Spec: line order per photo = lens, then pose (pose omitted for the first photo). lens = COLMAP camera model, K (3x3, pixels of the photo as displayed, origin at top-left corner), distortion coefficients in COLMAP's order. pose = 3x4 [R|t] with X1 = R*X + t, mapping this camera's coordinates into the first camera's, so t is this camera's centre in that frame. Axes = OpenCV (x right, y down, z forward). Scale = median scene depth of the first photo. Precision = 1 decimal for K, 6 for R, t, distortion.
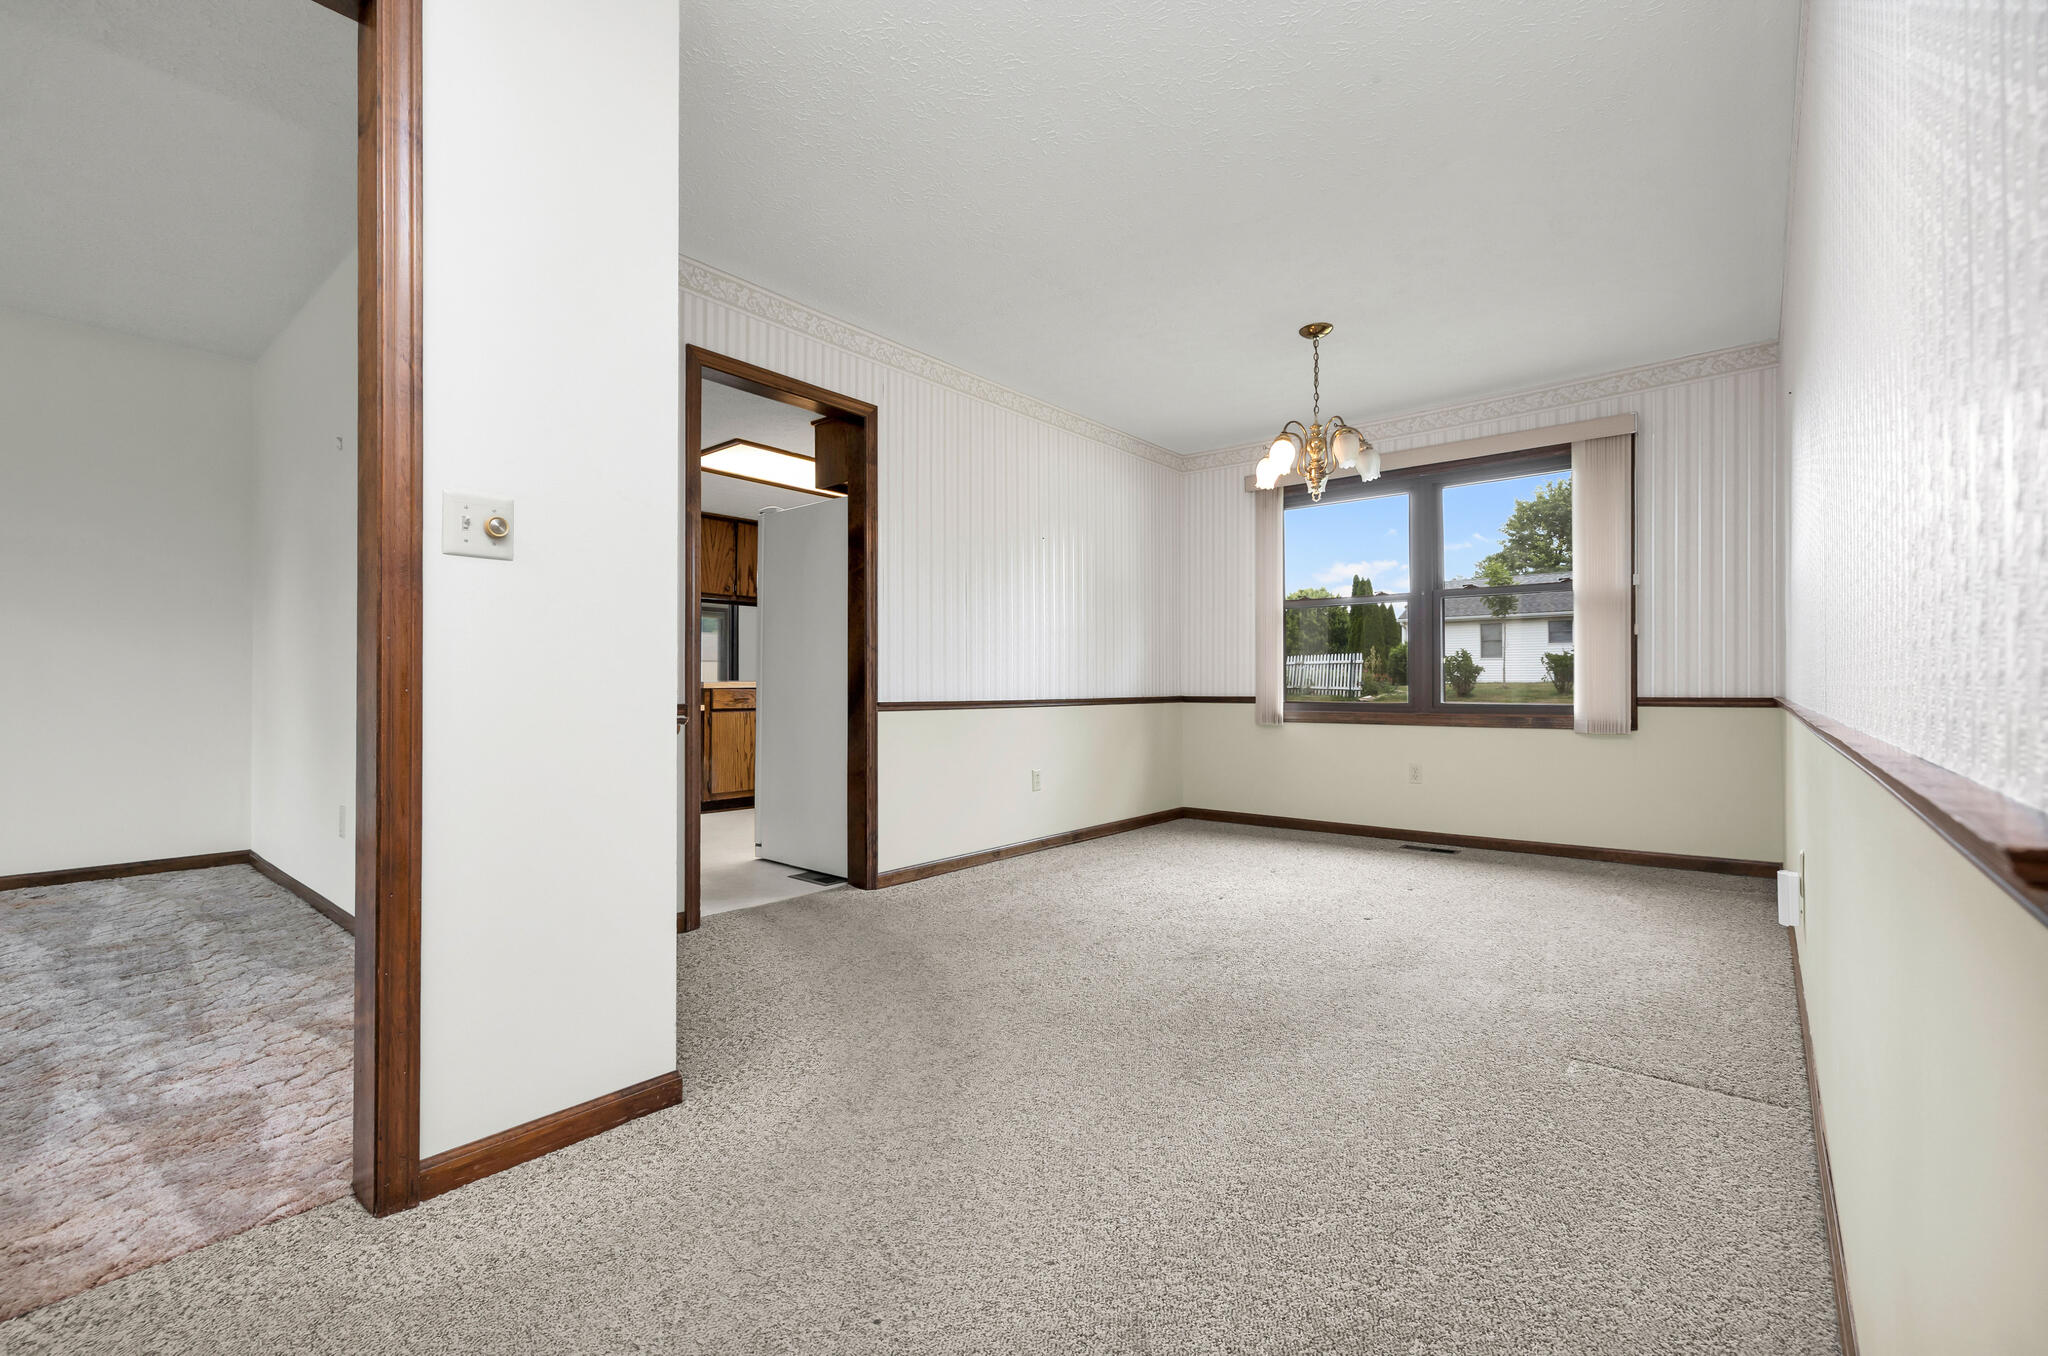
lens RADIAL K [[863.2, 0, 1028.4], [0, 863.2, 679.0], [0, 0, 1]] dist [-0.000628, 0.000032]
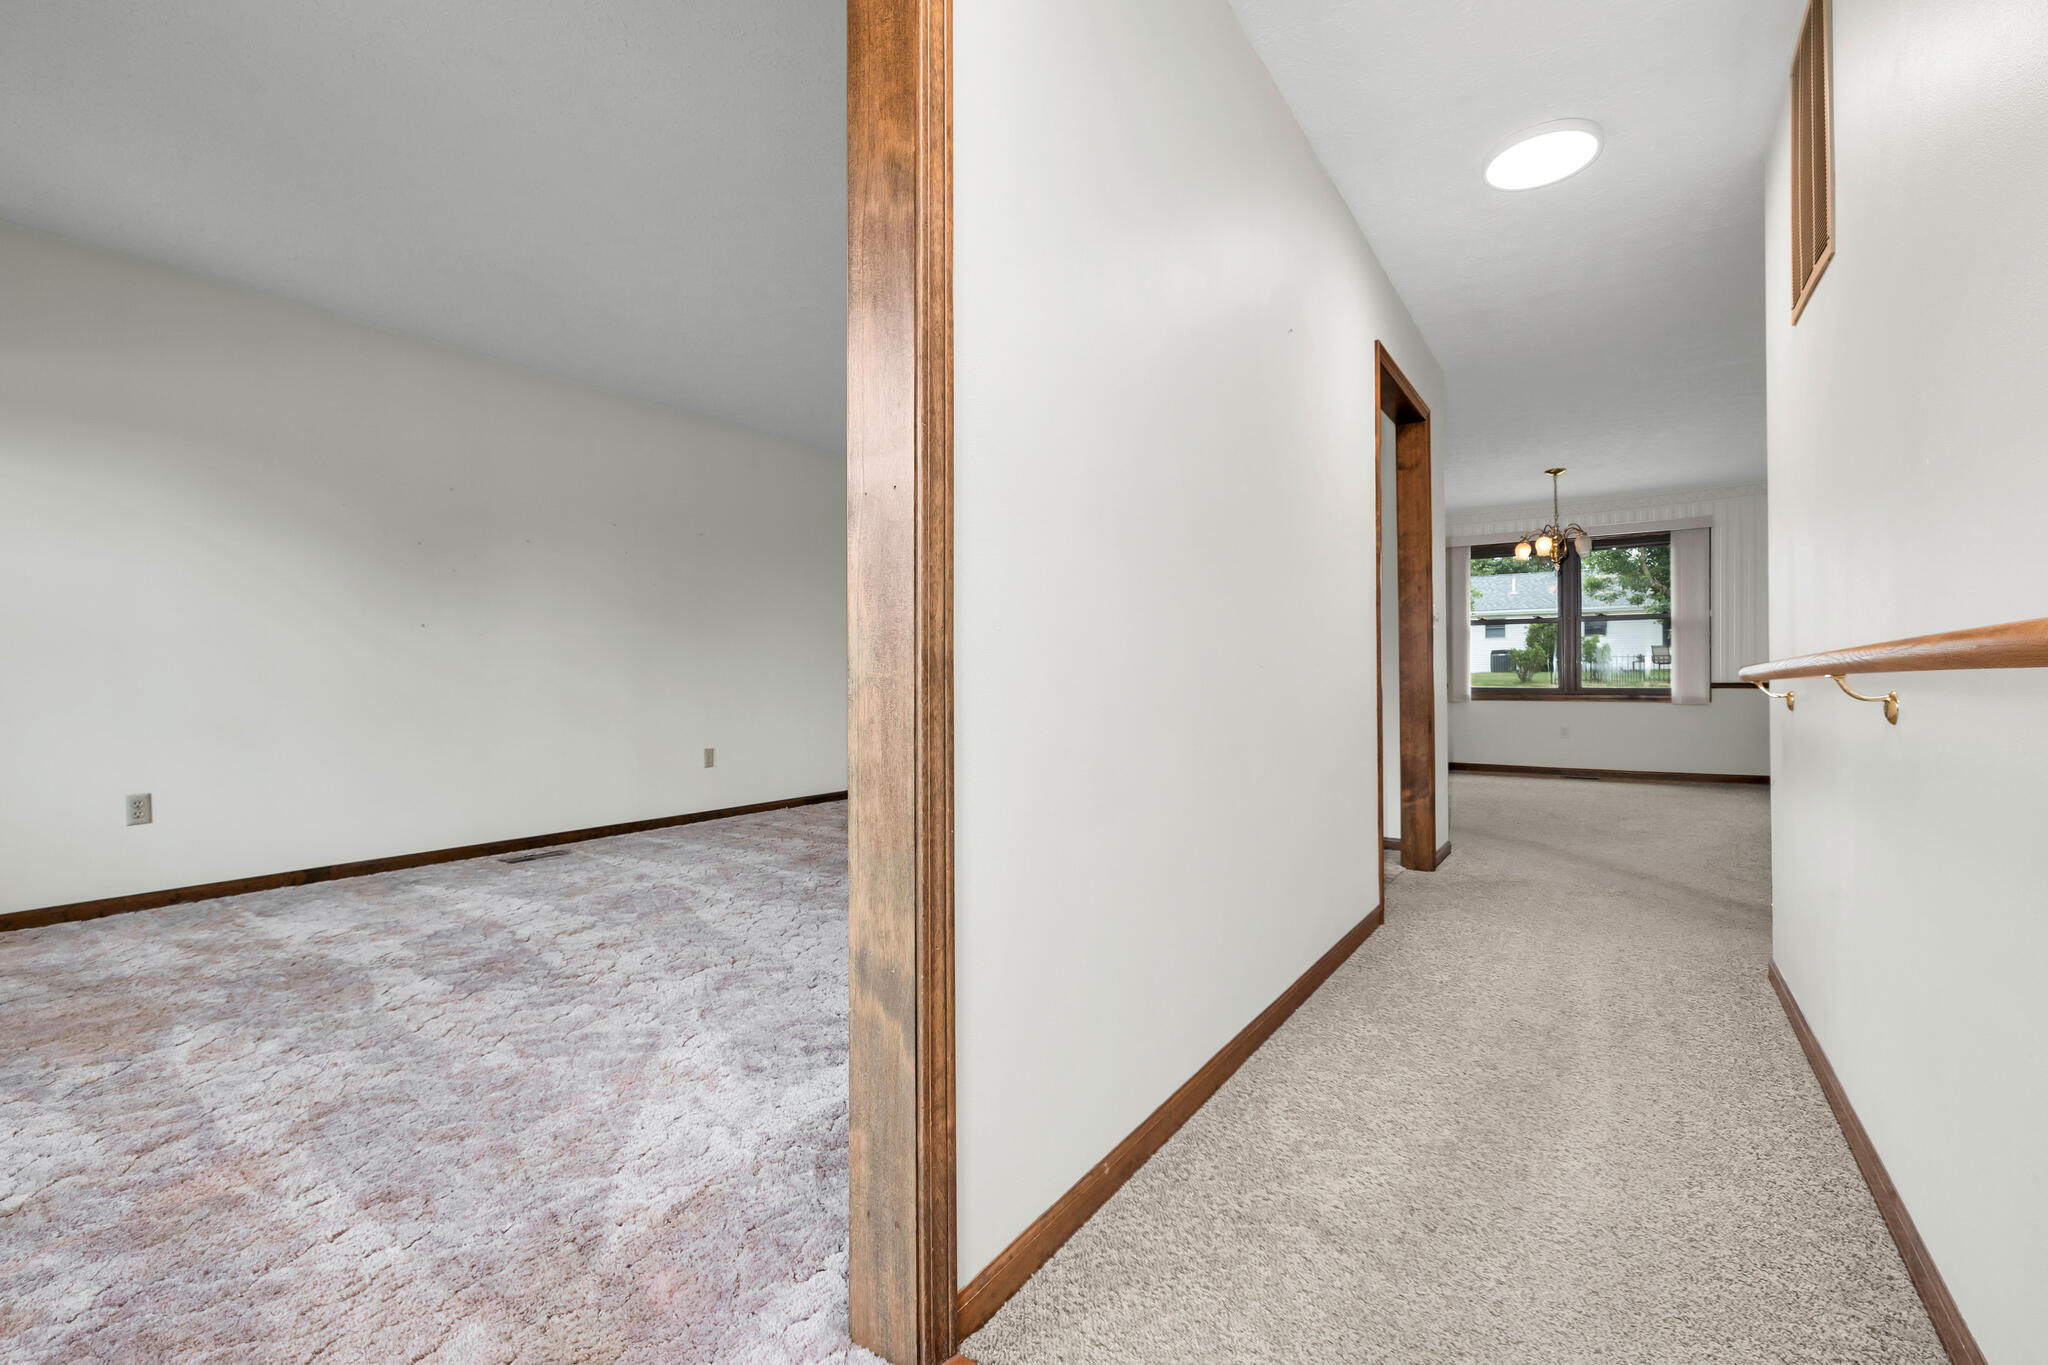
lens RADIAL K [[860.5, 0, 1032.2], [0, 860.5, 687.7], [0, 0, 1]] dist [0.001116, -0.000323]
pose [[0.995990, -0.006814, 0.089206, -0.835338], [0.005137, 0.999806, 0.019023, -0.009701], [-0.089318, -0.018489, 0.995832, -0.604660]]
